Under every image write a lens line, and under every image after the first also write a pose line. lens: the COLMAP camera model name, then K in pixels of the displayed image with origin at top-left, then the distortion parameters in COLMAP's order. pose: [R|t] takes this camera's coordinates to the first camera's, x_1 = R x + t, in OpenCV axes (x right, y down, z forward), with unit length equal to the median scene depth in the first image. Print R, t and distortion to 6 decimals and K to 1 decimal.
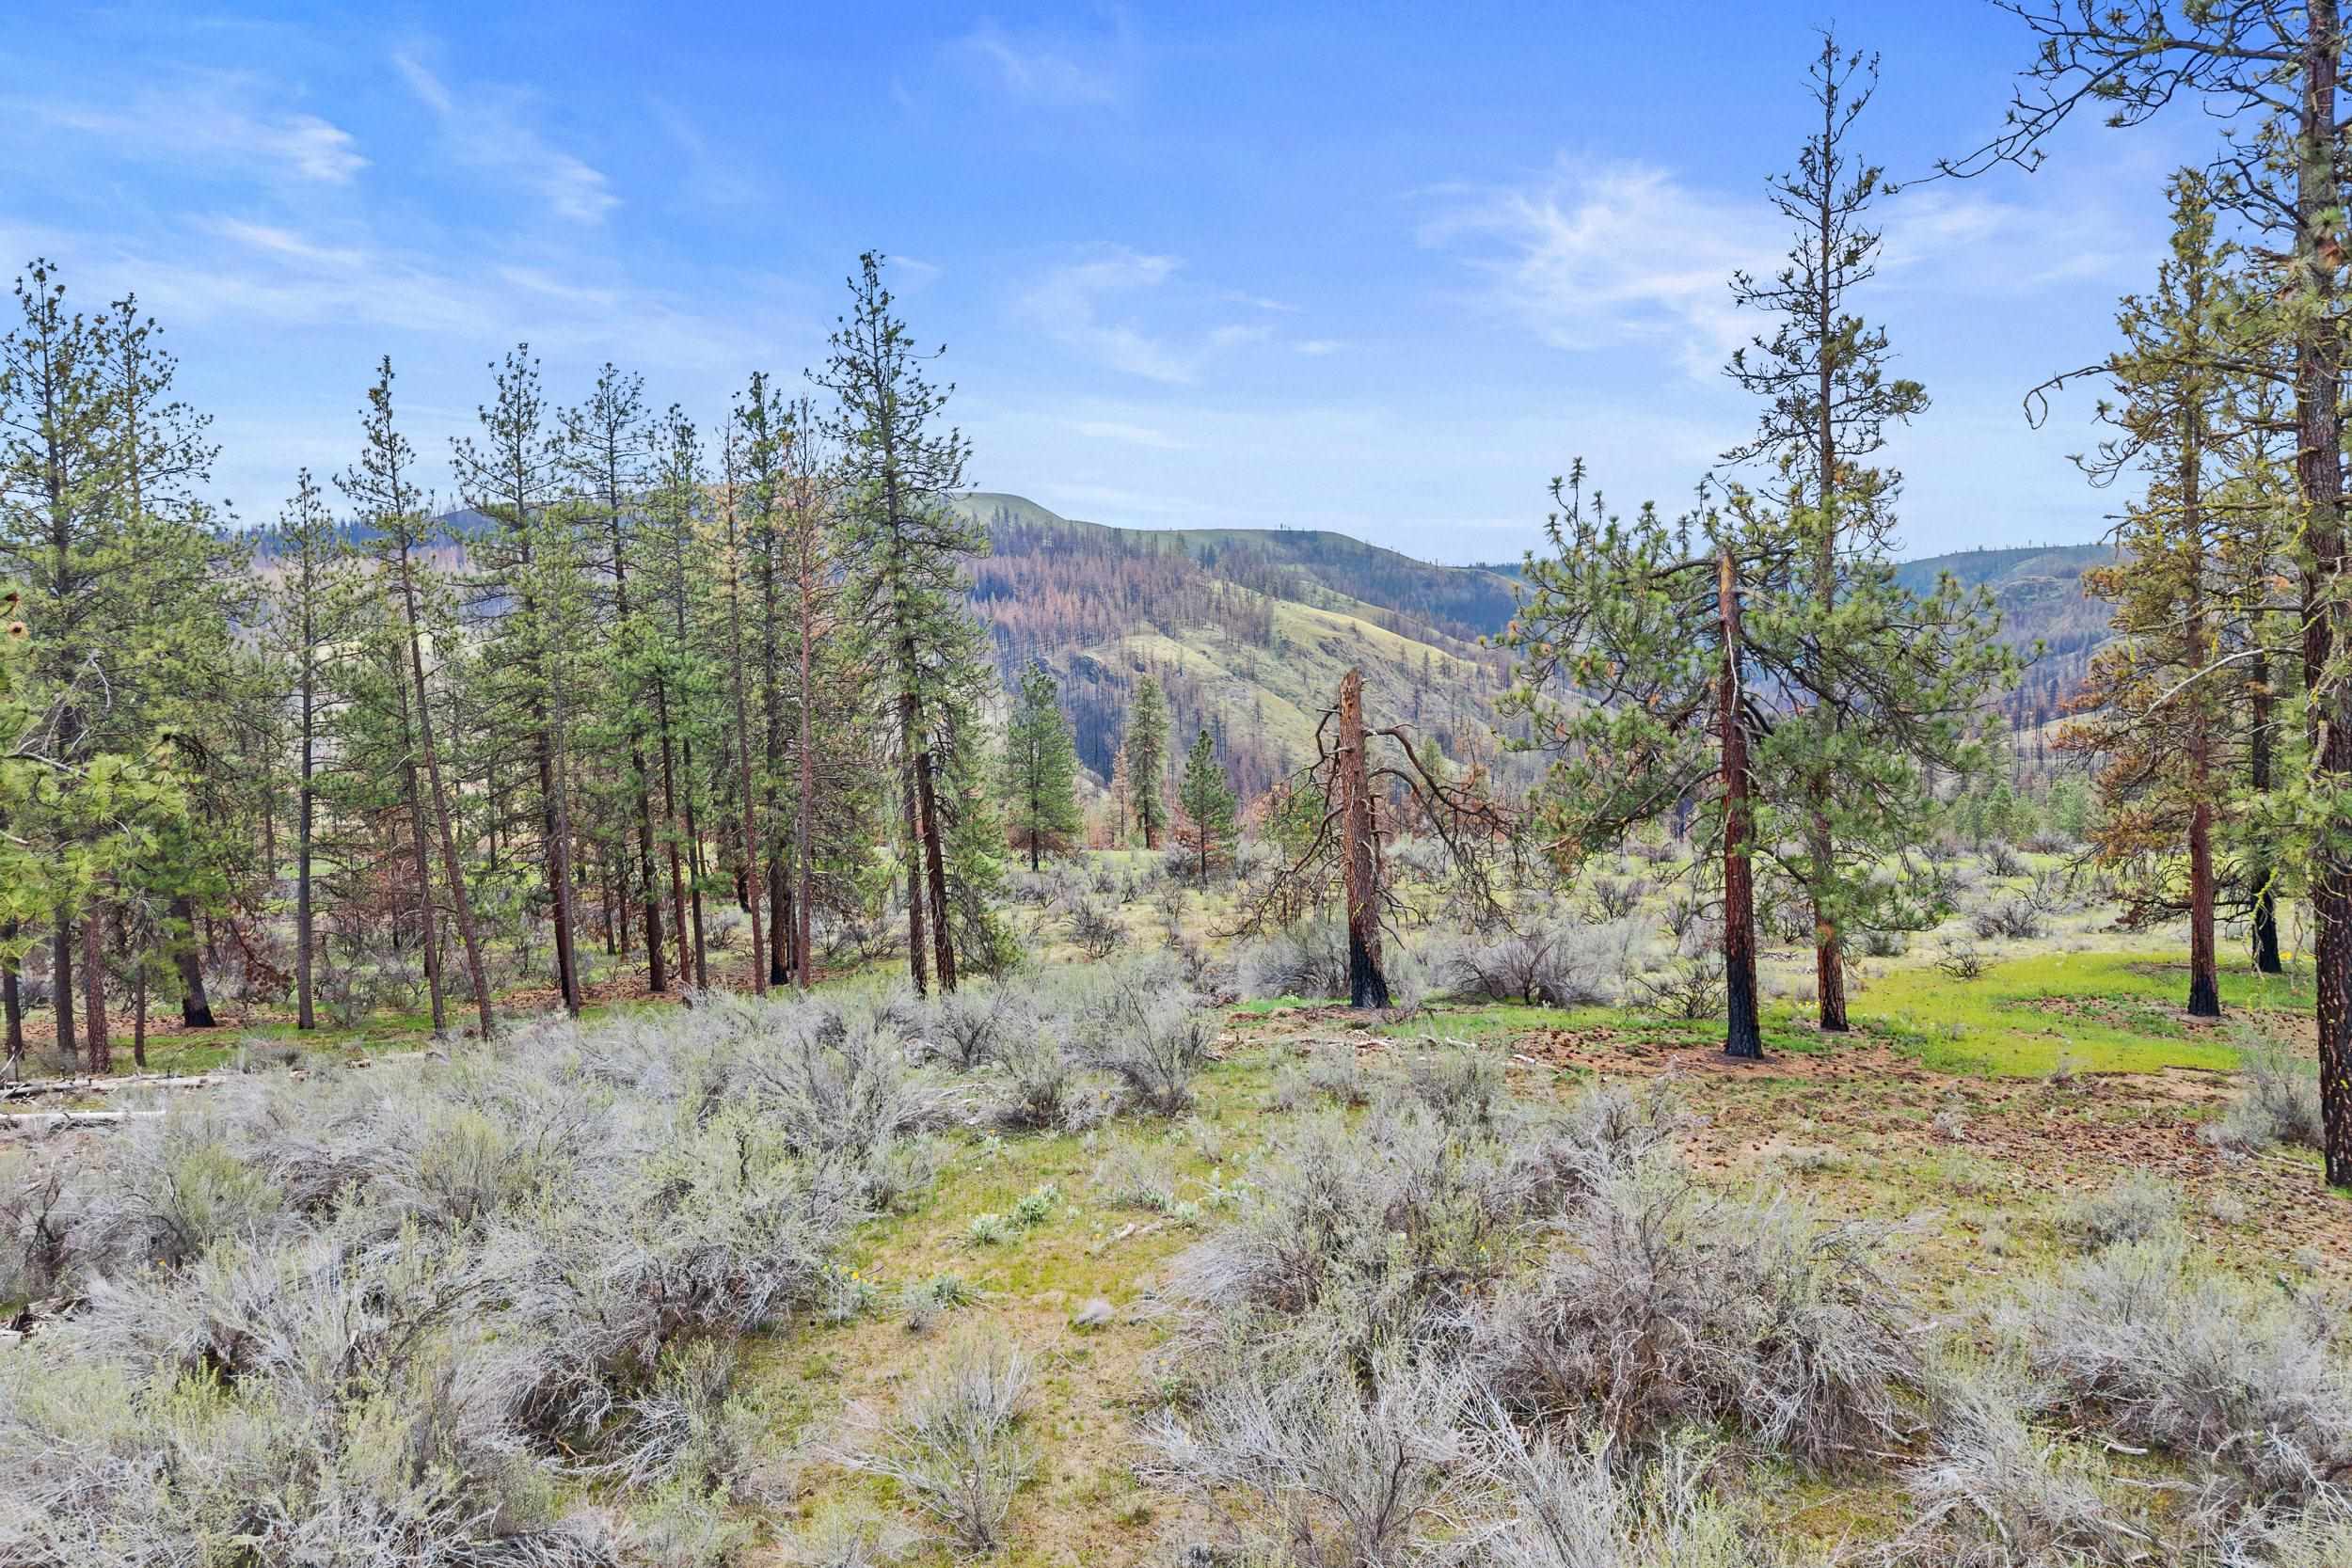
lens RADIAL K [[1547.3, 0, 1189.2], [0, 1547.3, 742.0], [0, 0, 1]] dist [-0.000336, 0.000654]
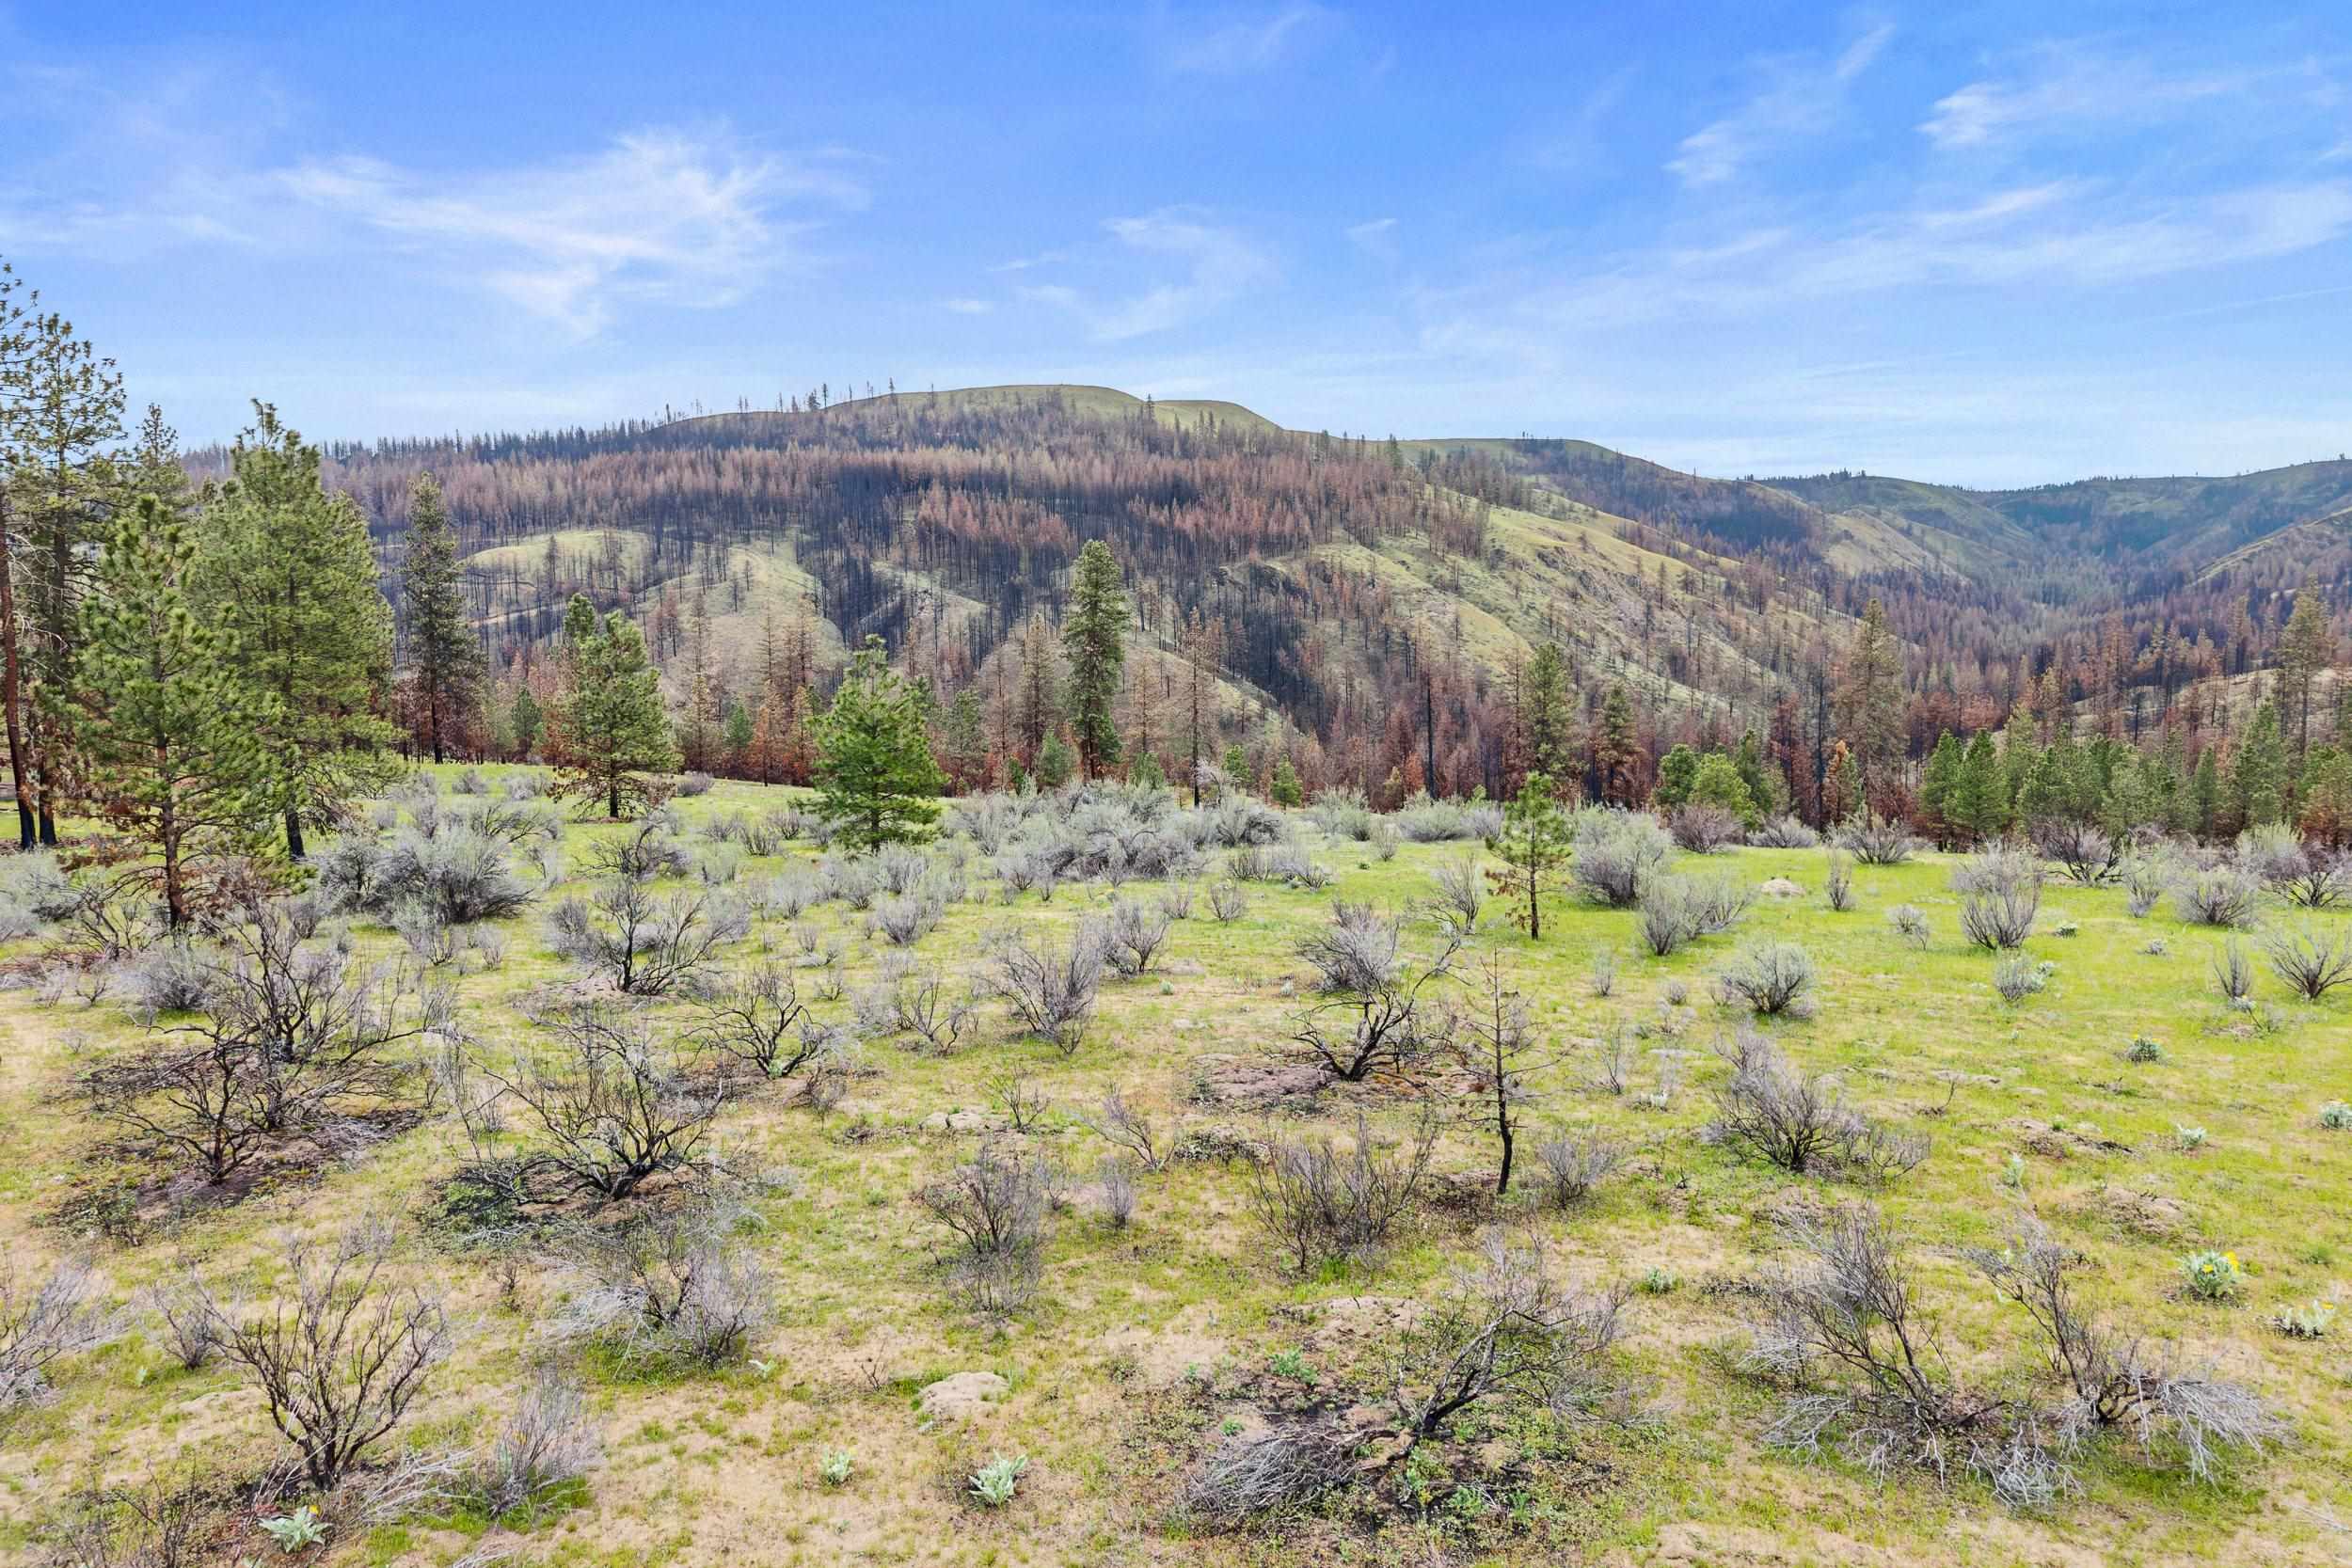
lens RADIAL K [[1536.0, 0, 1179.4], [0, 1536.0, 737.7], [0, 0, 1]] dist [0.109065, -0.170553]
pose [[0.986161, 0.023697, -0.164090, 0.444887], [-0.015745, 0.998645, 0.049593, 0.033484], [0.165043, -0.046323, 0.985198, 1.098314]]
